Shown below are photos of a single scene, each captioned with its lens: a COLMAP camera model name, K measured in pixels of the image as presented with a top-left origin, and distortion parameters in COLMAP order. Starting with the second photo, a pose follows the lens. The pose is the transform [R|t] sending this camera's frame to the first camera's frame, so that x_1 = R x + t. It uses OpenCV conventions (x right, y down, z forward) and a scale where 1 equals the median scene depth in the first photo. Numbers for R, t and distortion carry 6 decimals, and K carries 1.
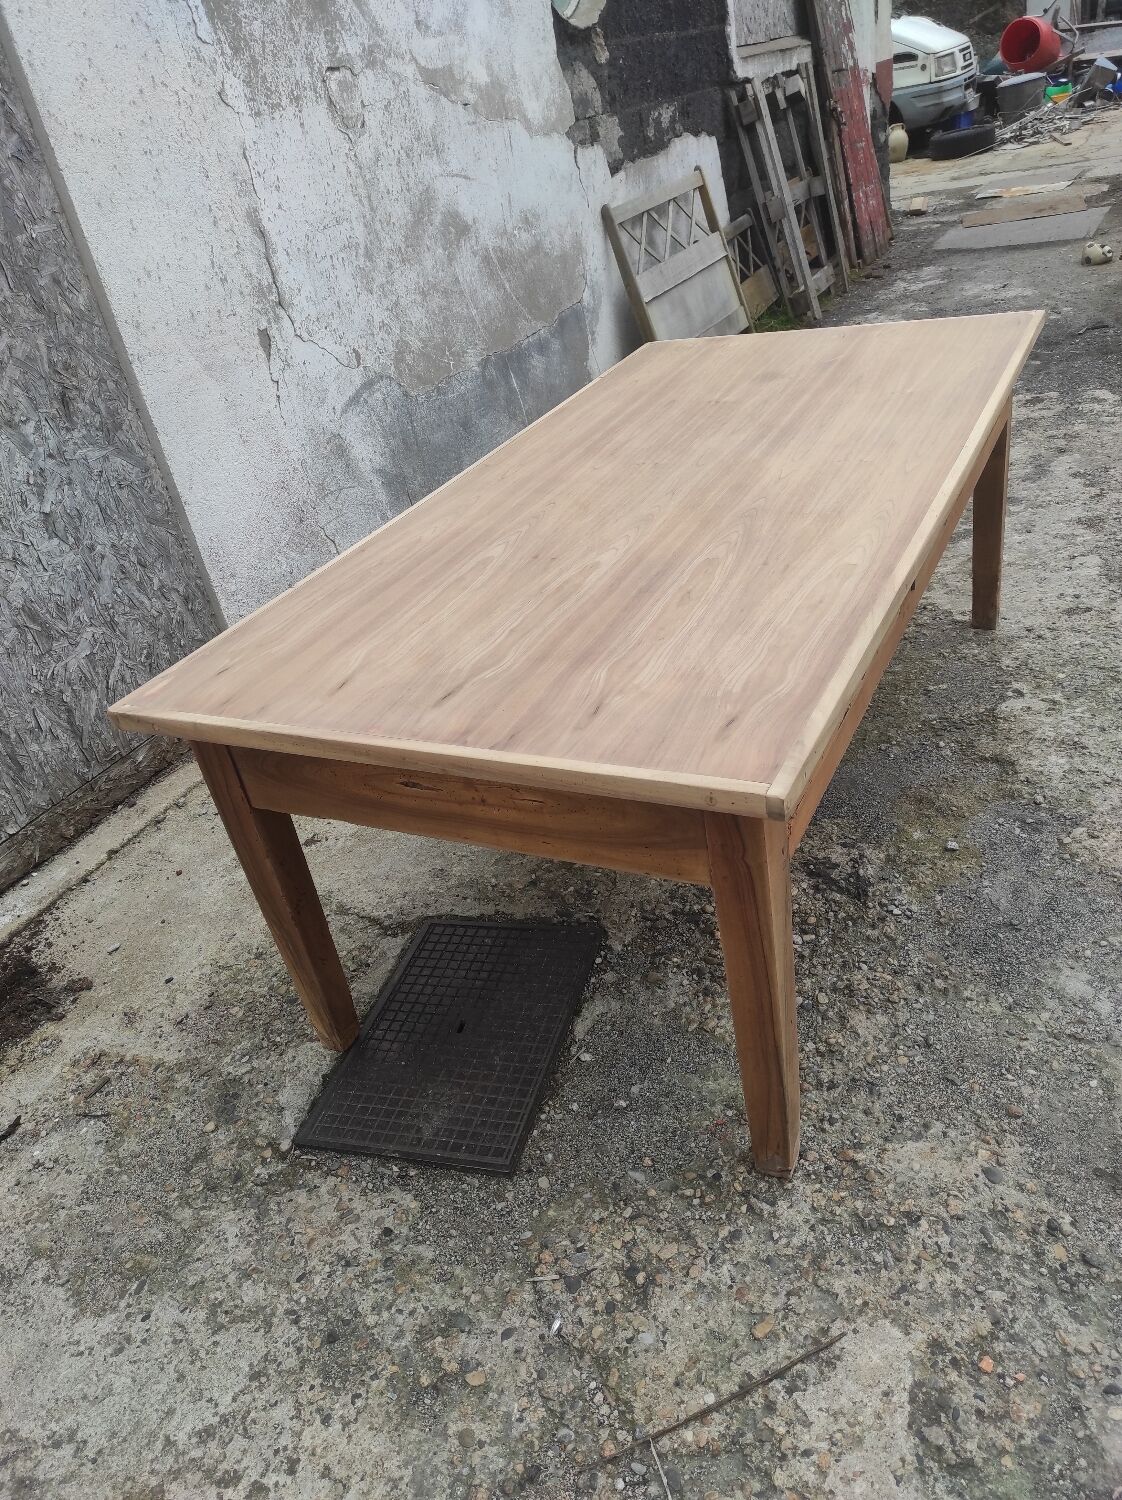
lens RADIAL K [[1102.8, 0, 552.5], [0, 1102.8, 750.1], [0, 0, 1]] dist [0.049889, -0.039676]
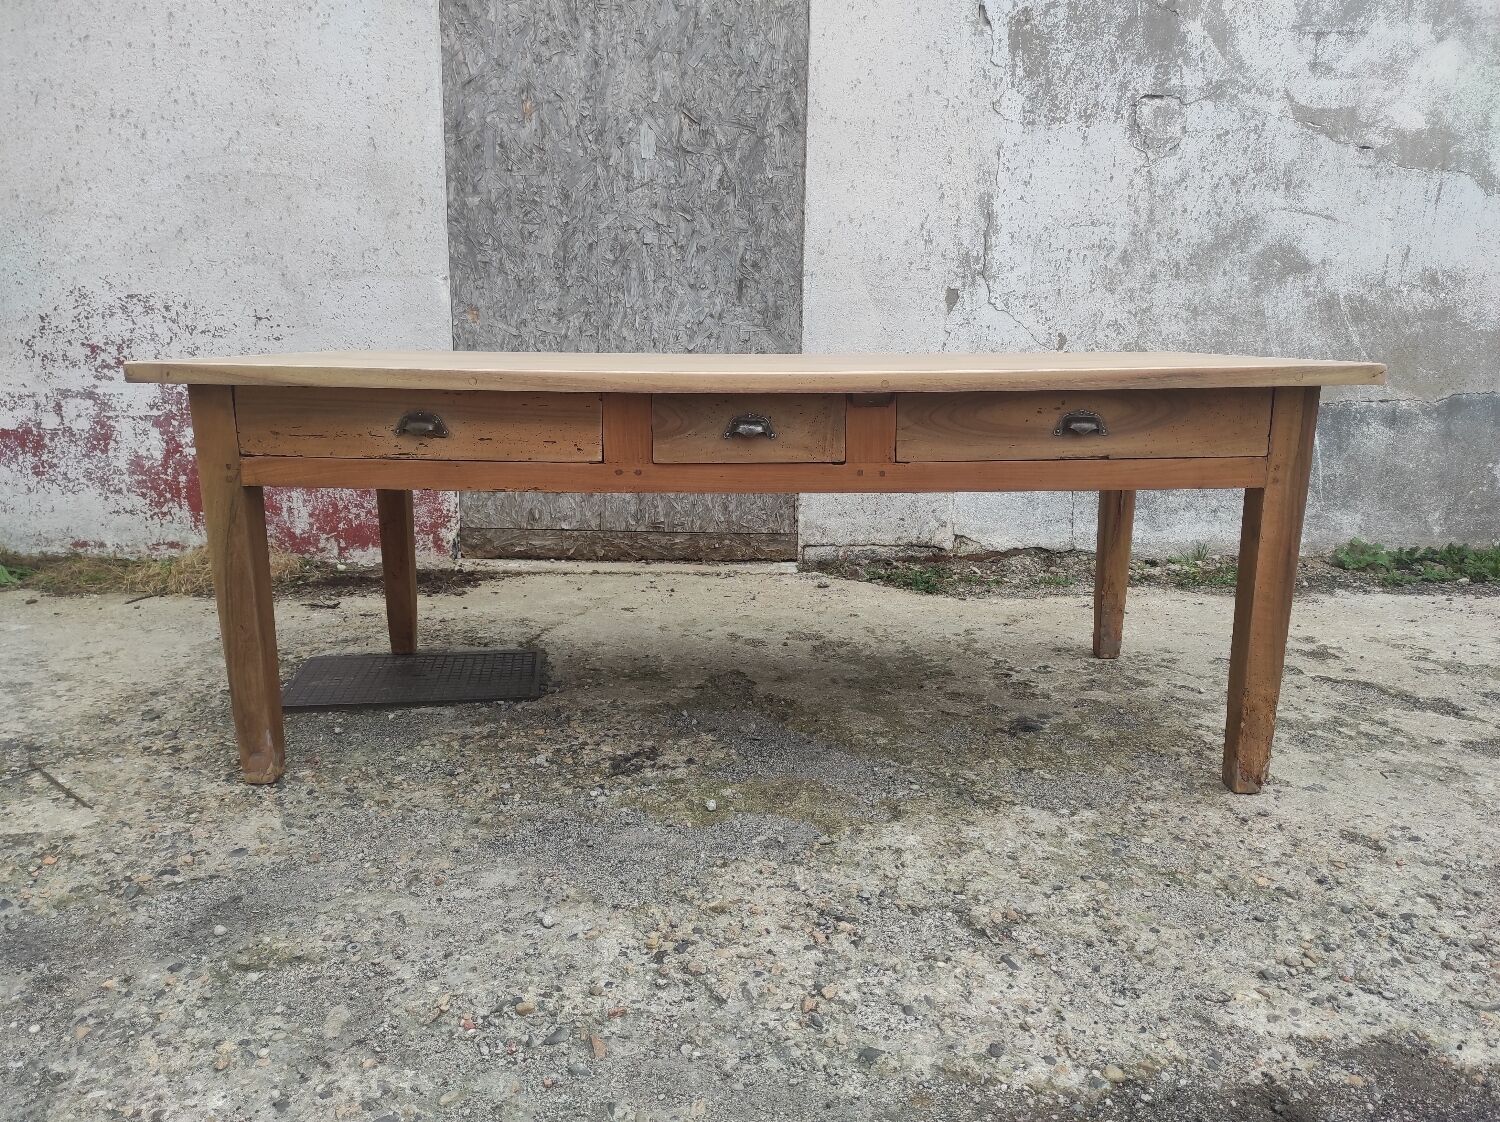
lens RADIAL K [[1102.8, 0, 742.4], [0, 1102.8, 558.0], [0, 0, 1]] dist [0.049889, -0.039676]
pose [[0.434270, 0.350806, -0.829665, 0.926868], [-0.532084, 0.843093, 0.077976, -0.145124], [0.726840, 0.407589, 0.552789, 0.403846]]
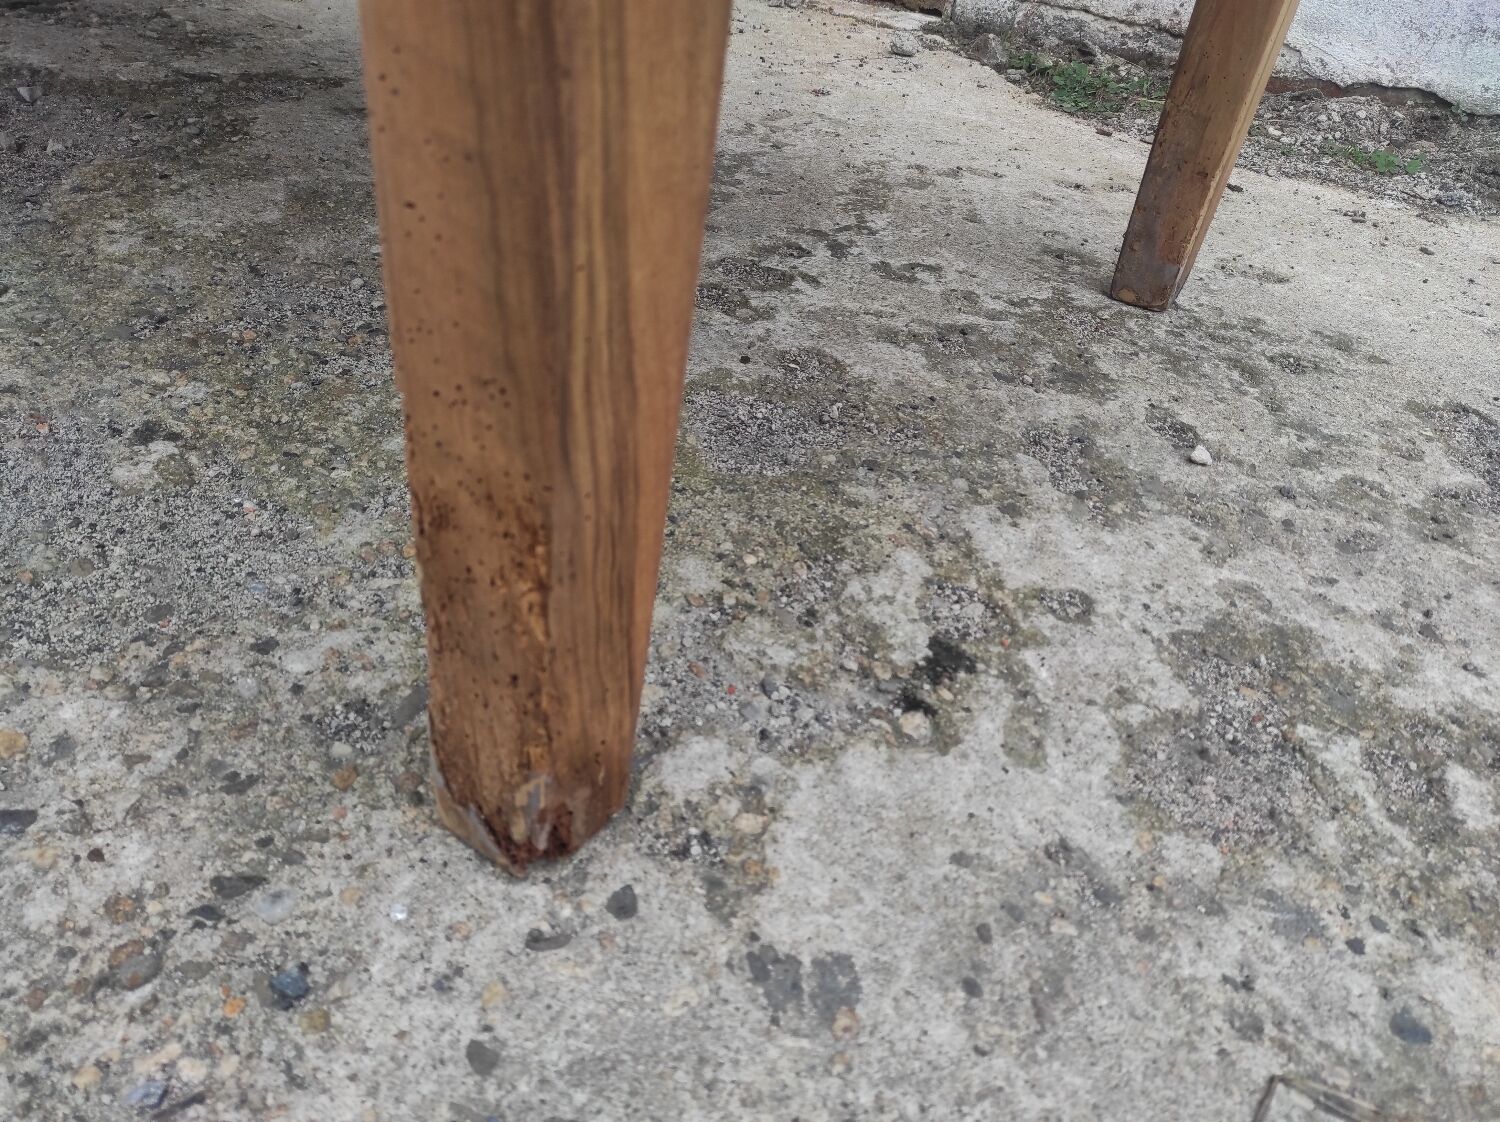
lens RADIAL K [[1102.8, 0, 746.7], [0, 1102.8, 564.7], [0, 0, 1]] dist [0.049889, -0.039676]
pose [[-0.134579, 0.705119, -0.696201, 0.561878], [-0.597666, 0.502645, 0.624615, -0.295404], [0.790369, 0.500155, 0.353781, 1.134726]]
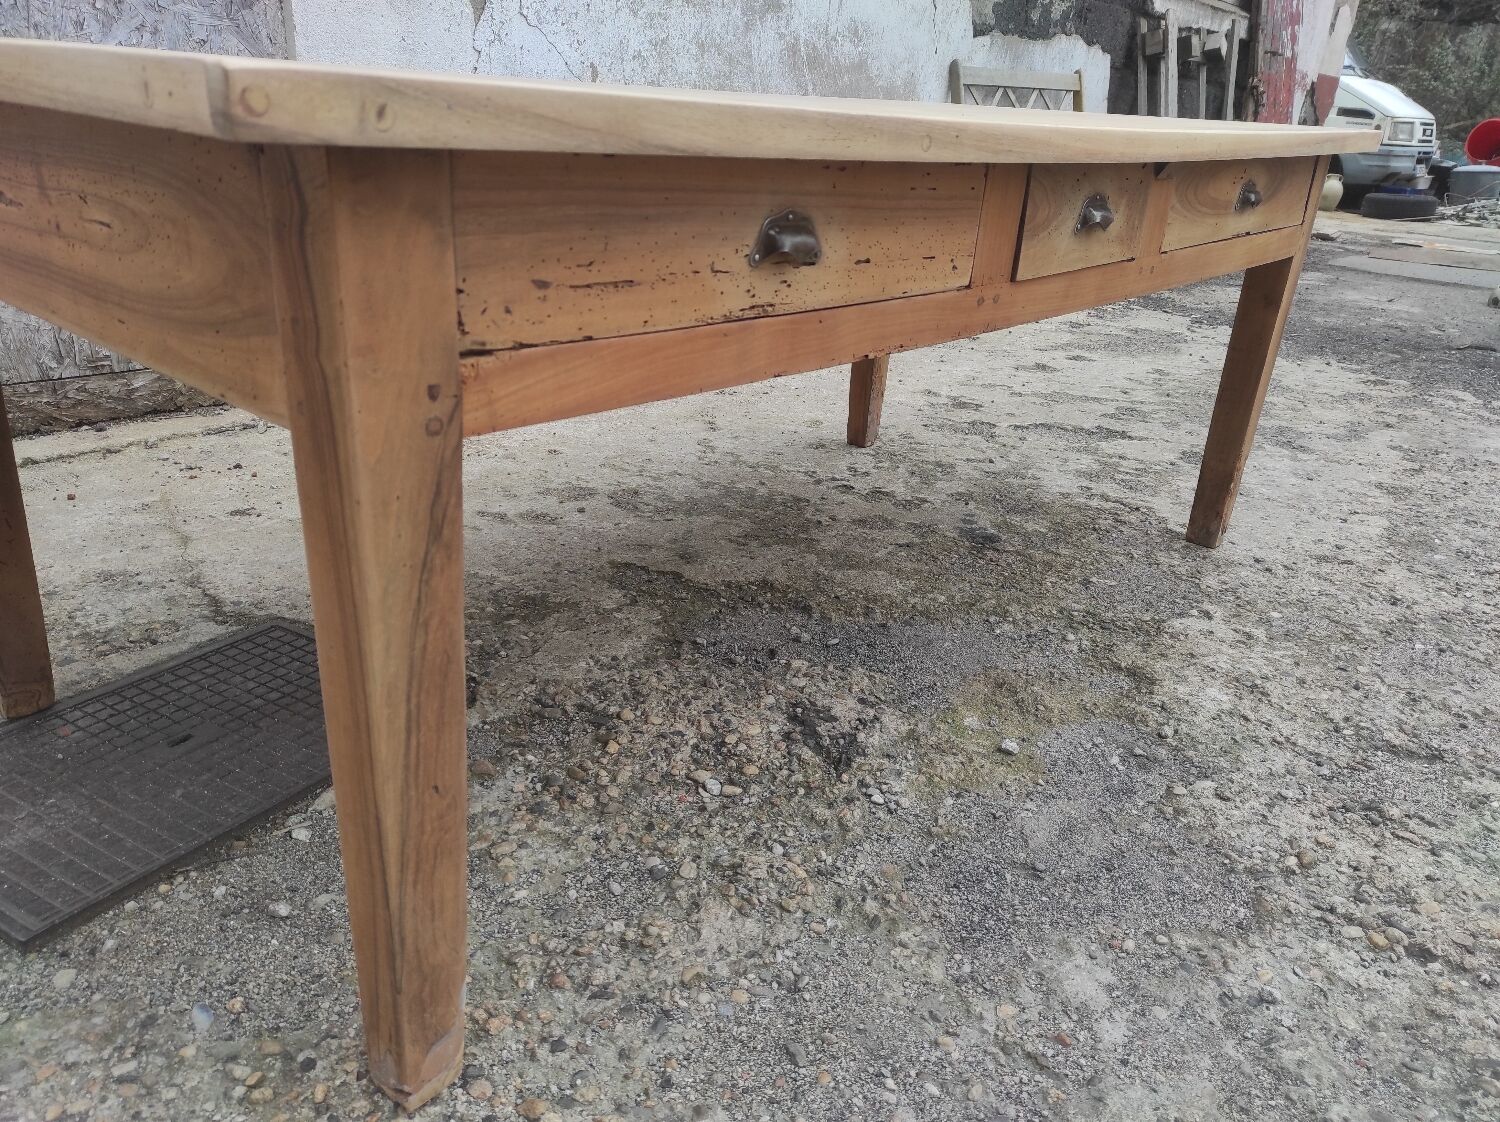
lens RADIAL K [[1102.8, 0, 748.6], [0, 1102.8, 558.9], [0, 0, 1]] dist [0.049889, -0.039676]
pose [[0.944651, 0.305379, -0.119907, 0.232251], [-0.318521, 0.941253, -0.112190, 0.093712], [0.078602, 0.144173, 0.986426, 0.291147]]
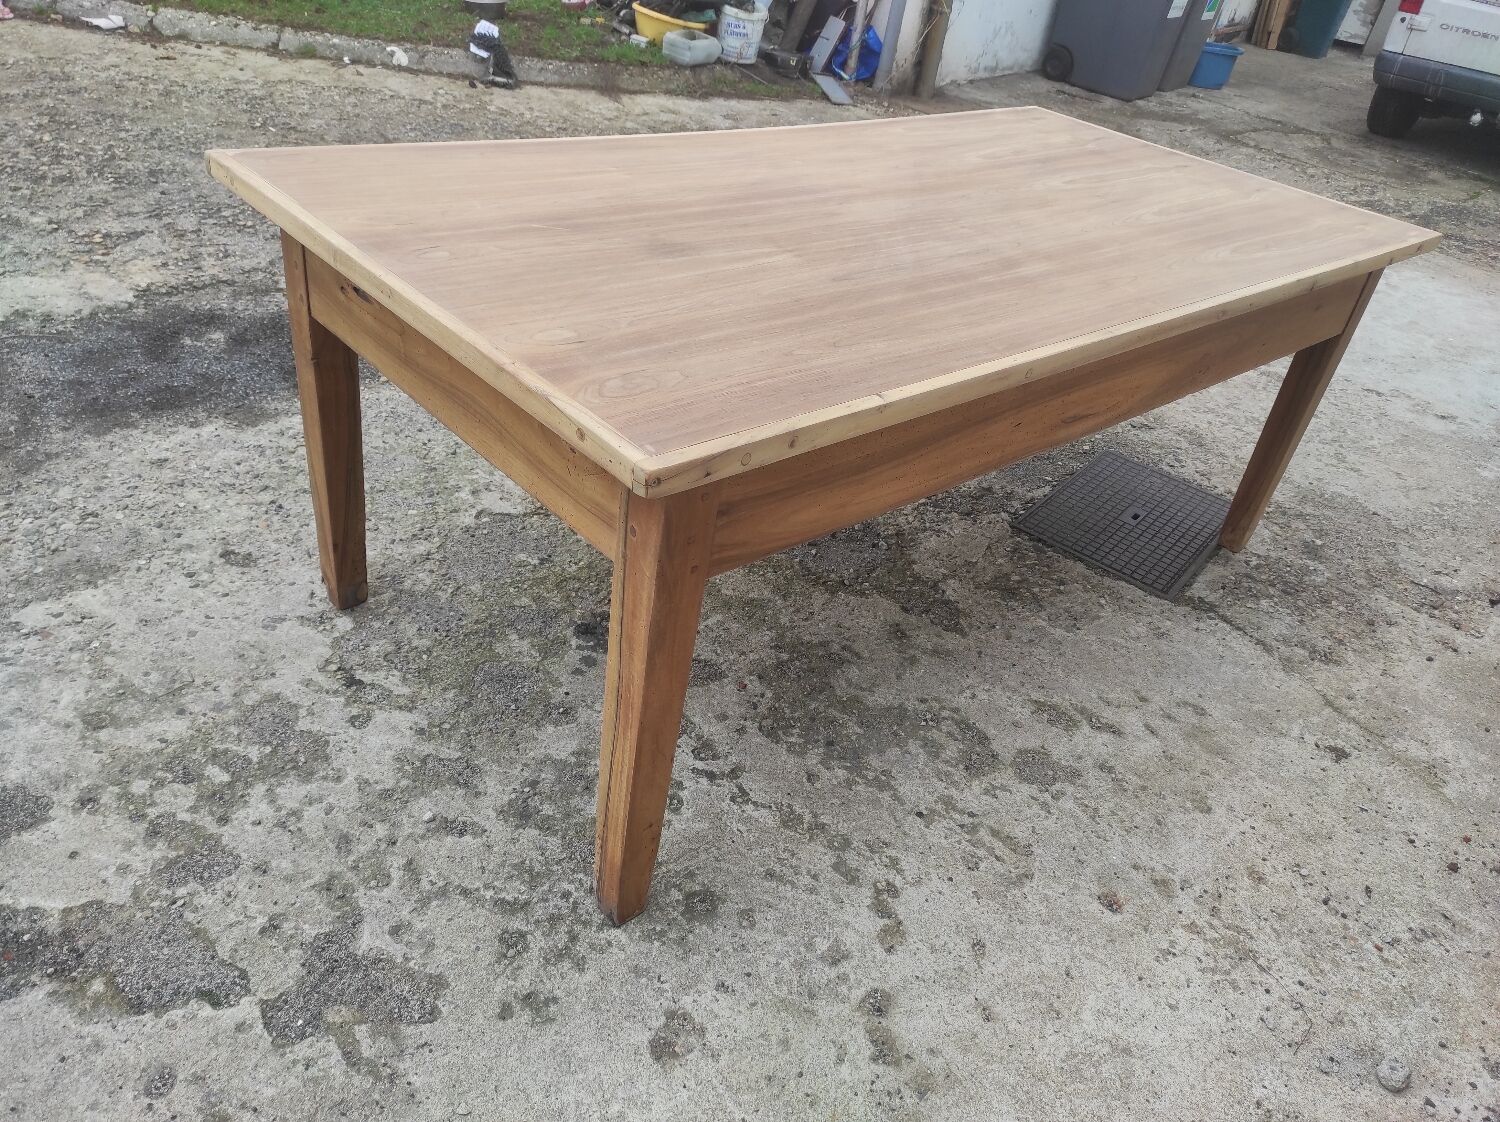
lens RADIAL K [[1102.8, 0, 752.3], [0, 1102.8, 561.0], [0, 0, 1]] dist [0.049889, -0.039676]
pose [[-0.937917, -0.156641, 0.309475, -0.059110], [0.197559, 0.492110, 0.847820, -0.775900], [-0.285099, 0.856325, -0.430612, 1.435351]]
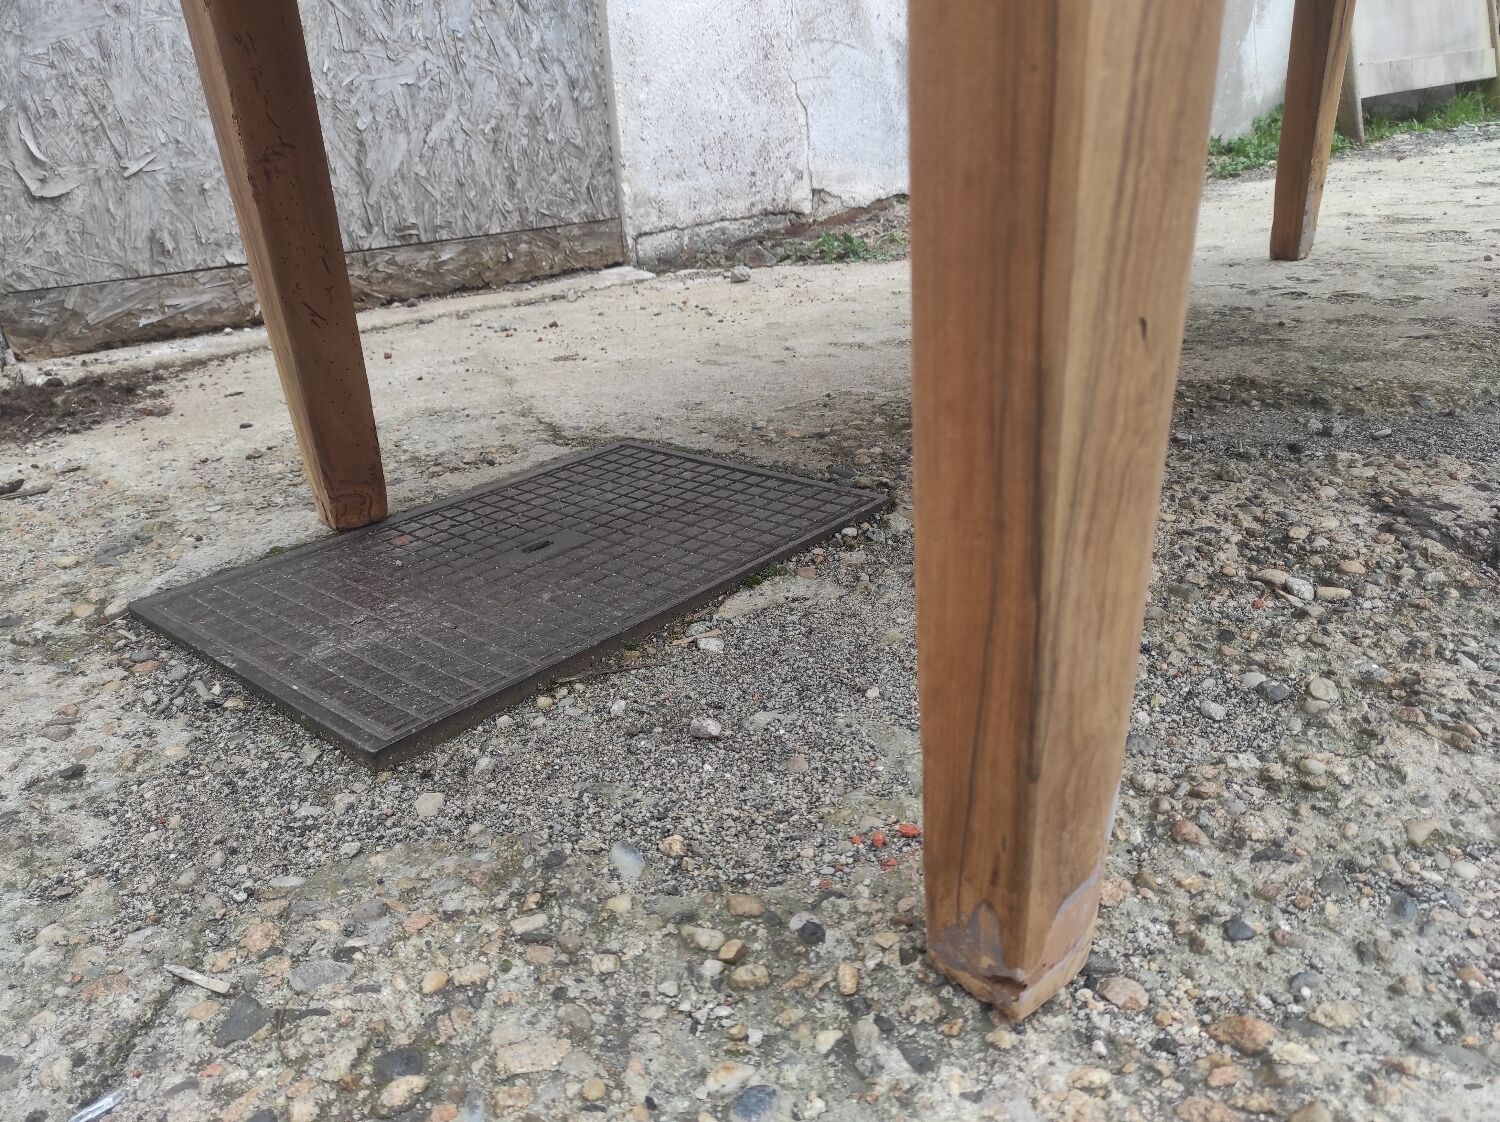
lens RADIAL K [[1102.8, 0, 744.6], [0, 1102.8, 570.9], [0, 0, 1]] dist [0.049889, -0.039676]
pose [[0.903805, 0.278863, -0.324609, 0.139208], [-0.300775, 0.953520, -0.018300, 0.197291], [0.304418, 0.114174, 0.945671, 0.451641]]
